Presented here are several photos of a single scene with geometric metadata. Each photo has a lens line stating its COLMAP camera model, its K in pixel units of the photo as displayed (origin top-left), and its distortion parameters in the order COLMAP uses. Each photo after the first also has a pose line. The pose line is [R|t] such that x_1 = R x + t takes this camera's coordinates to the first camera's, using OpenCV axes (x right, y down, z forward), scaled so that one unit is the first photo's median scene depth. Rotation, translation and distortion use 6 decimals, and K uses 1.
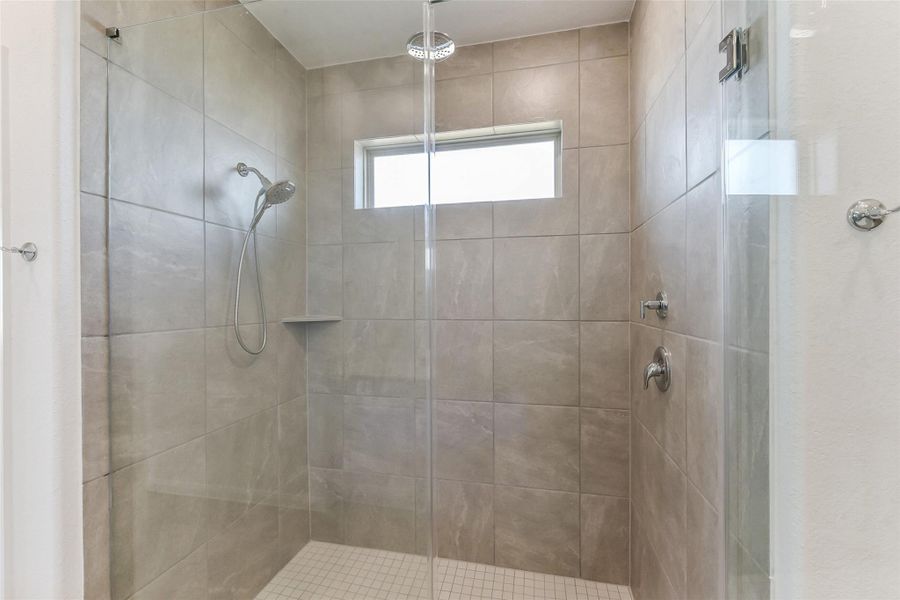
lens RADIAL K [[368.2, 0, 457.9], [0, 368.2, 301.7], [0, 0, 1]] dist [-0.000137, -0.000586]
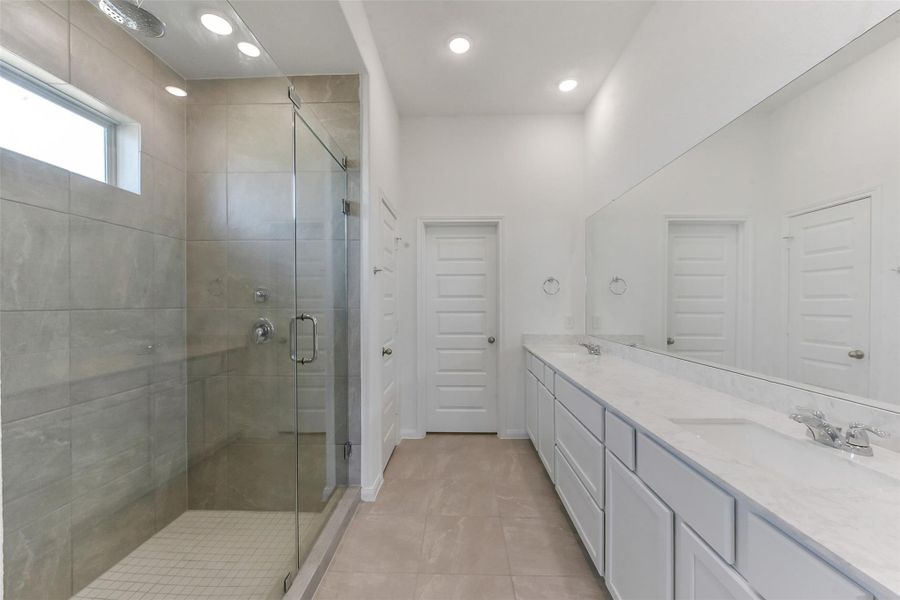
lens RADIAL K [[368.2, 0, 454.9], [0, 368.2, 304.0], [0, 0, 1]] dist [-0.000137, -0.000586]
pose [[-0.191629, 0.000487, 0.981467, -0.919716], [0.007328, 0.999973, 0.000934, 0.041734], [-0.981440, 0.007371, -0.191627, 0.284775]]
